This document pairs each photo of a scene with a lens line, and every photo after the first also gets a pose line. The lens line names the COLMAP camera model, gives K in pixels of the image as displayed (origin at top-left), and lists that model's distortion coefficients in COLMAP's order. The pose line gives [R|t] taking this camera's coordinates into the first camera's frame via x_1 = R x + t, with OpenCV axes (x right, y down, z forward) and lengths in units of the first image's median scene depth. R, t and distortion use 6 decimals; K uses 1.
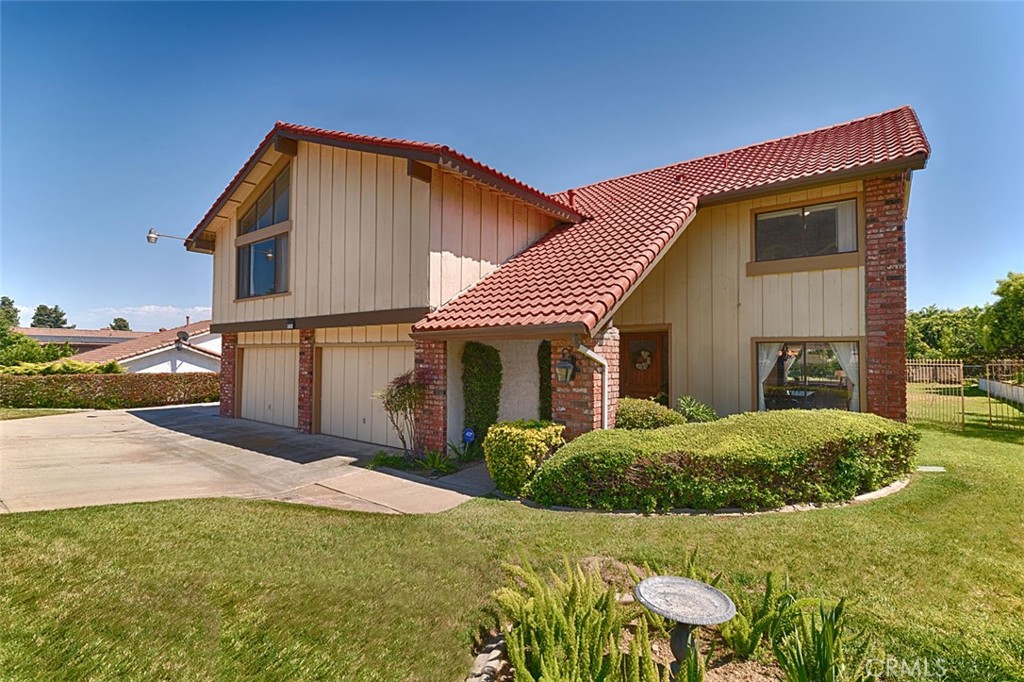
lens RADIAL K [[443.0, 0, 507.2], [0, 443.0, 341.6], [0, 0, 1]] dist [0.000188, 0.000013]
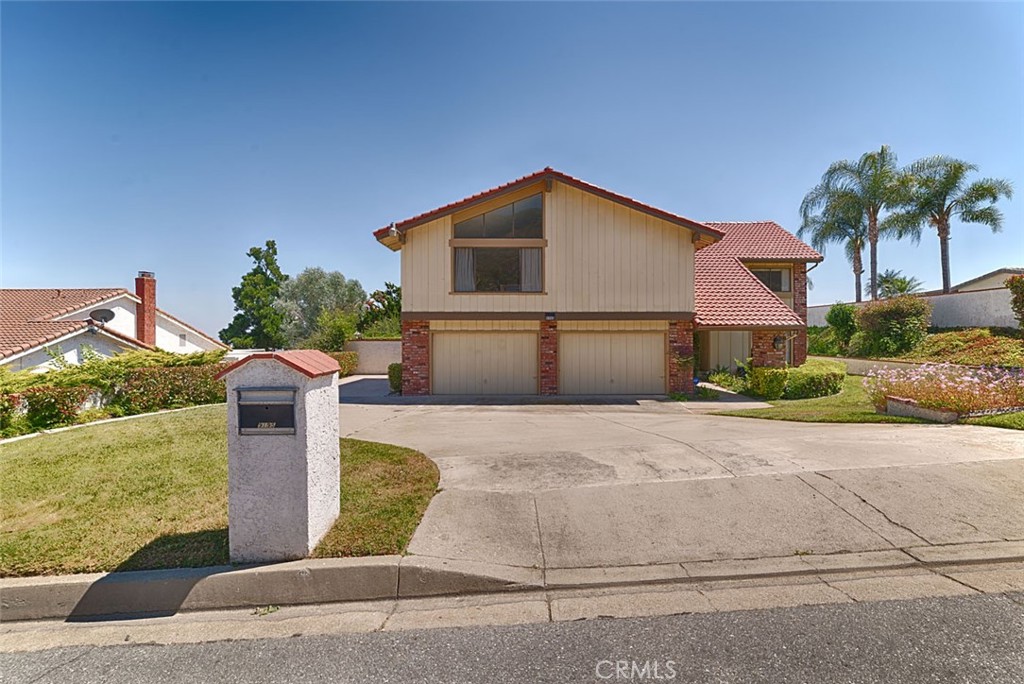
lens RADIAL K [[443.0, 0, 507.2], [0, 443.0, 342.6], [0, 0, 1]] dist [0.000188, 0.000013]
pose [[0.821282, -0.014805, 0.570331, -1.306454], [-0.012214, 0.998978, 0.043519, -0.016364], [-0.570392, -0.042707, 0.820262, -0.046975]]
